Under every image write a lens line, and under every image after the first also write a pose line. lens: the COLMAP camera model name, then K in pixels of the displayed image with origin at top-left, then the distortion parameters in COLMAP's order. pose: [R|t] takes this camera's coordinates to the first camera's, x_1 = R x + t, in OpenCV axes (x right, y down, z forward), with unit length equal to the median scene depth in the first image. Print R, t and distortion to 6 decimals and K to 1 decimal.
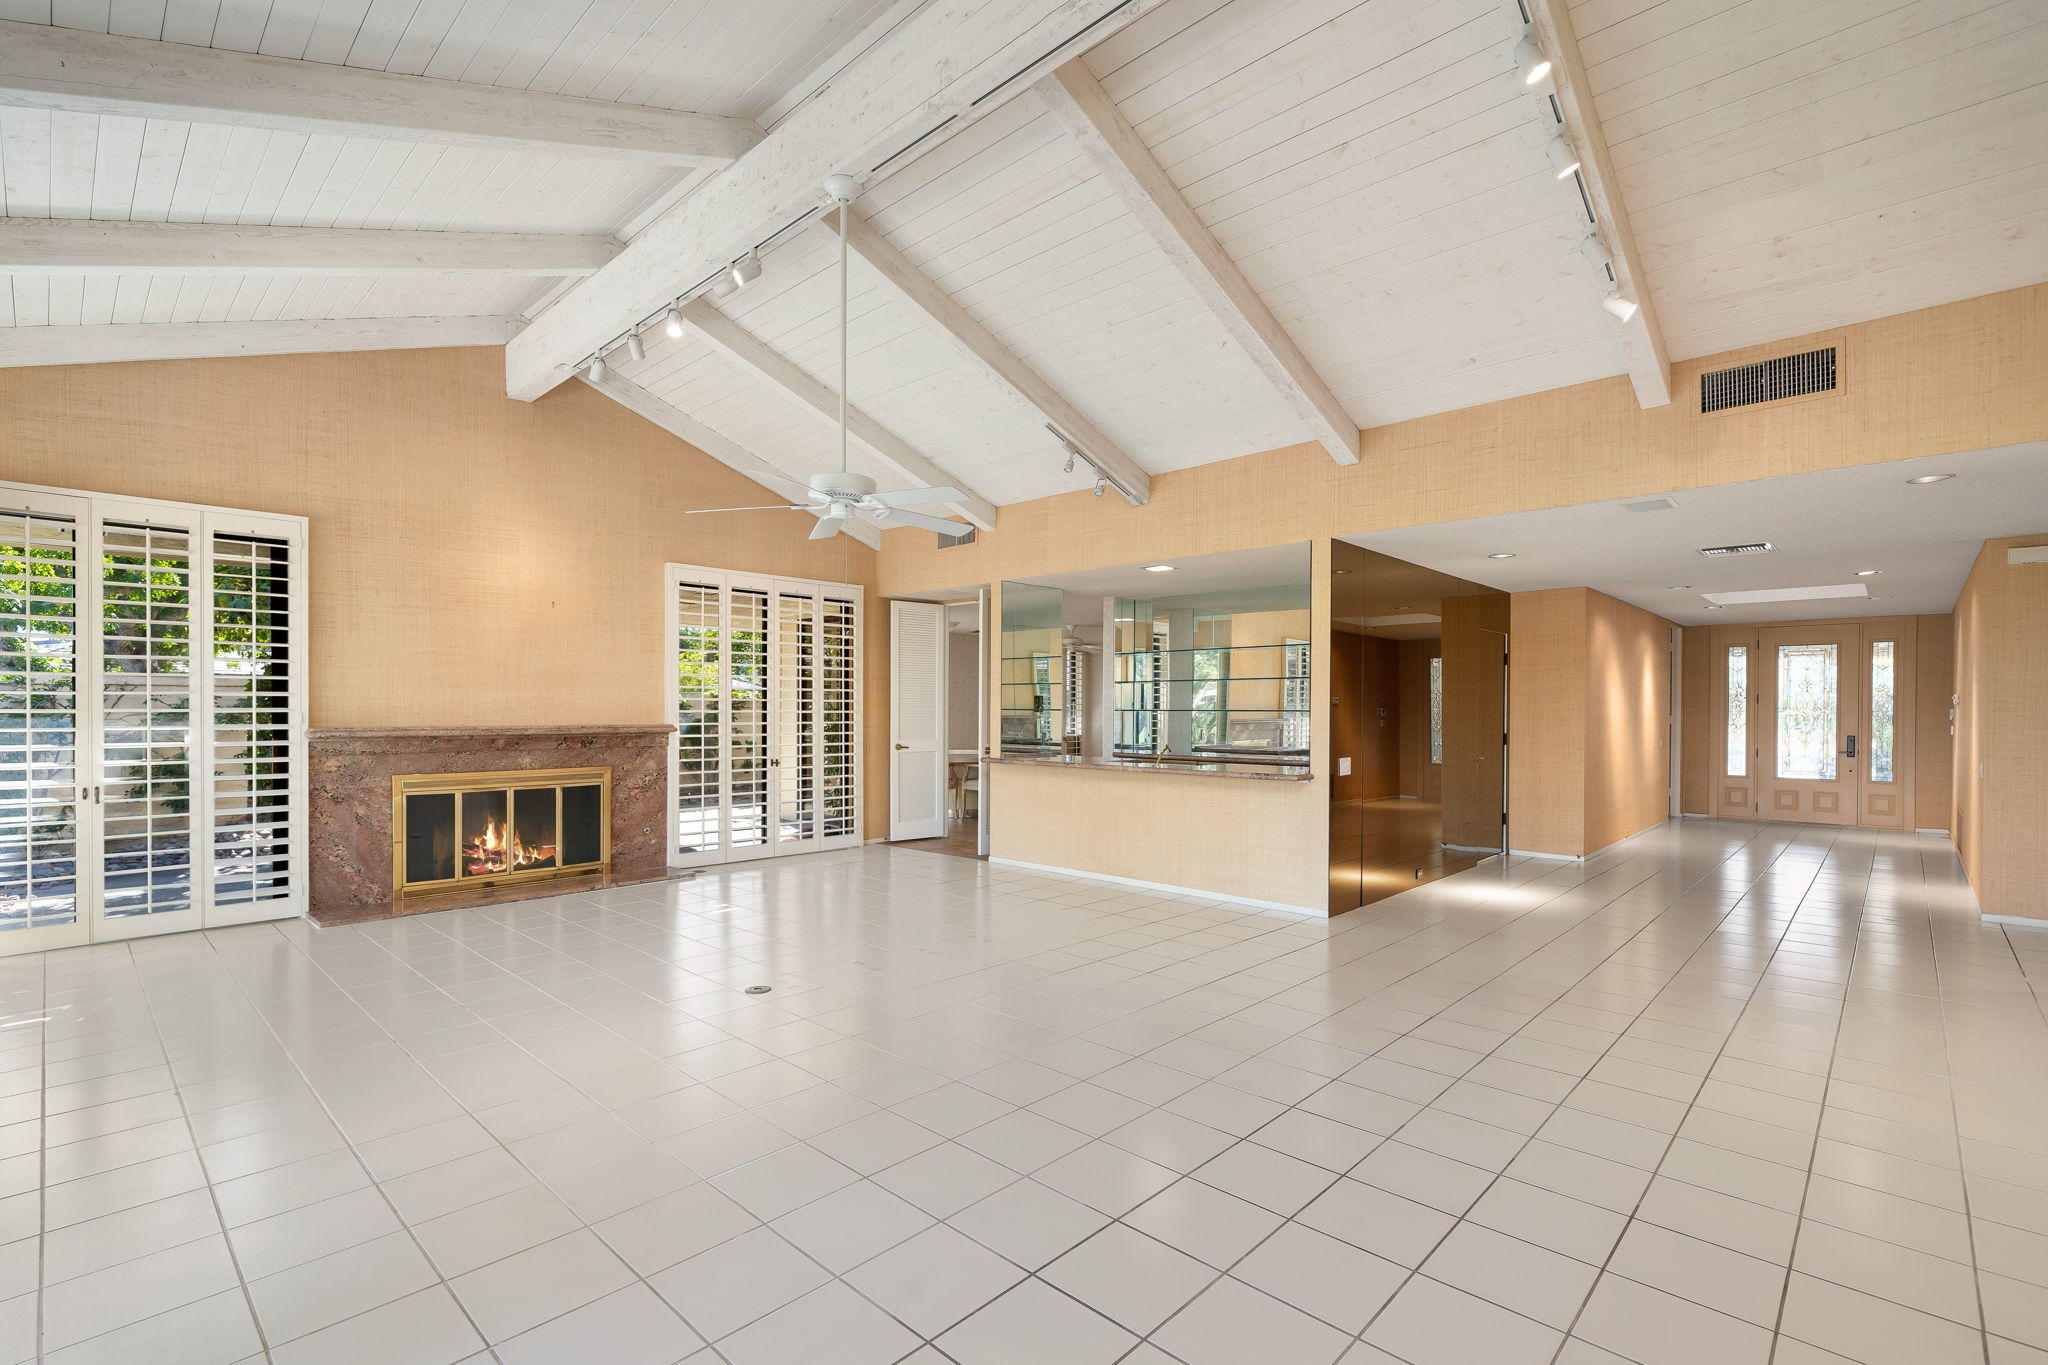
lens RADIAL K [[930.6, 0, 1019.8], [0, 930.6, 717.2], [0, 0, 1]] dist [-0.000039, -0.000026]
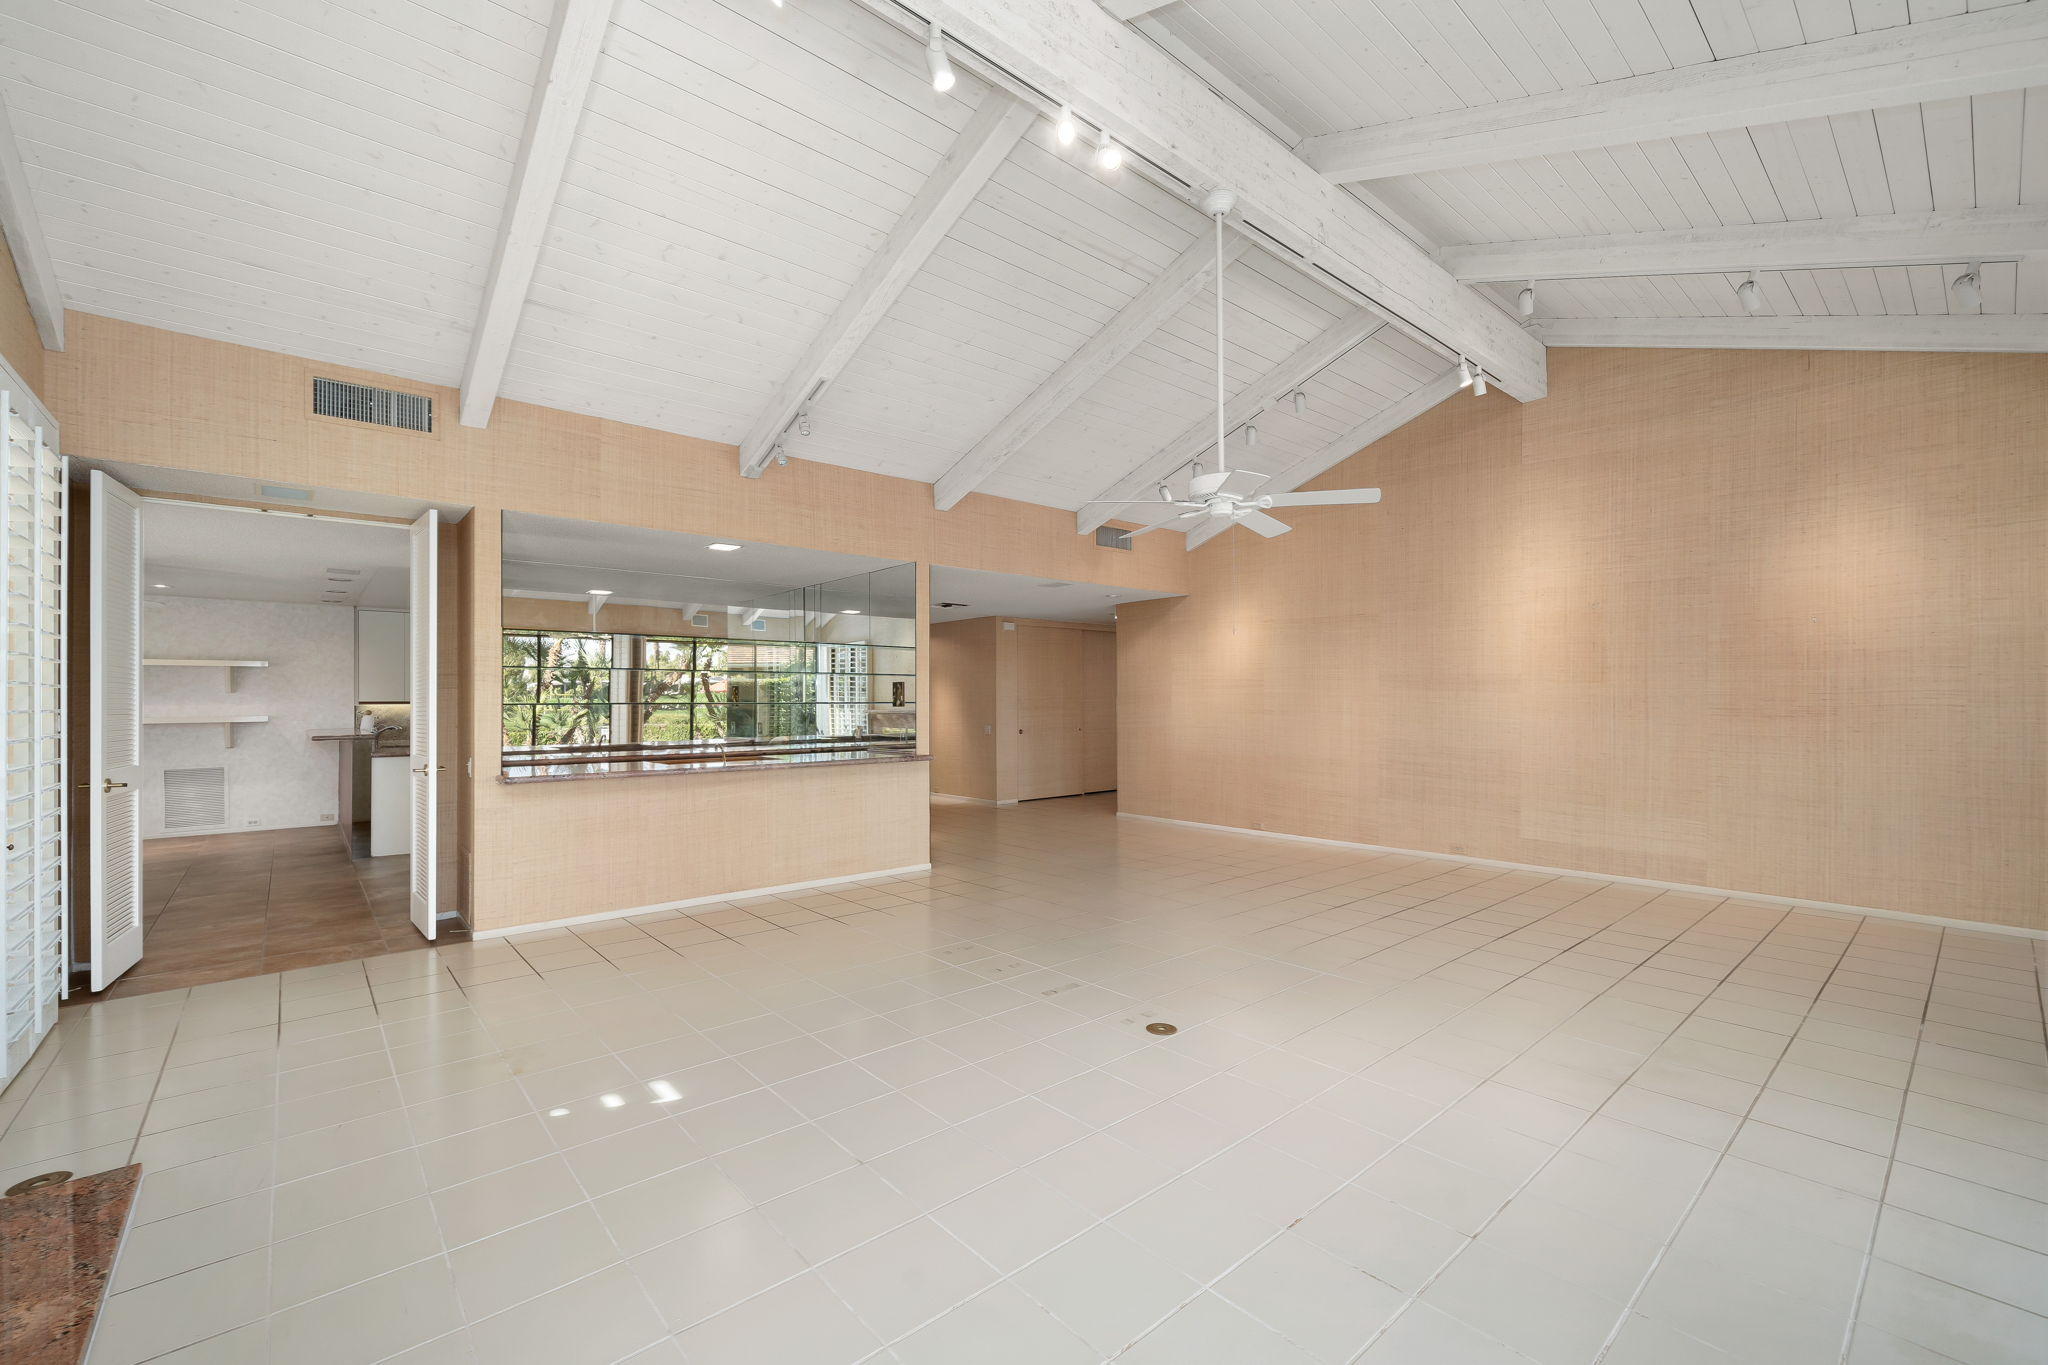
lens RADIAL K [[845.7, 0, 1024.5], [0, 845.7, 696.3], [0, 0, 1]] dist [0.001135, 0.000198]
pose [[0.089720, 0.000789, 0.995967, -0.669200], [0.010088, 0.999948, -0.001700, -0.010326], [-0.995916, 0.010200, 0.089707, 0.660204]]
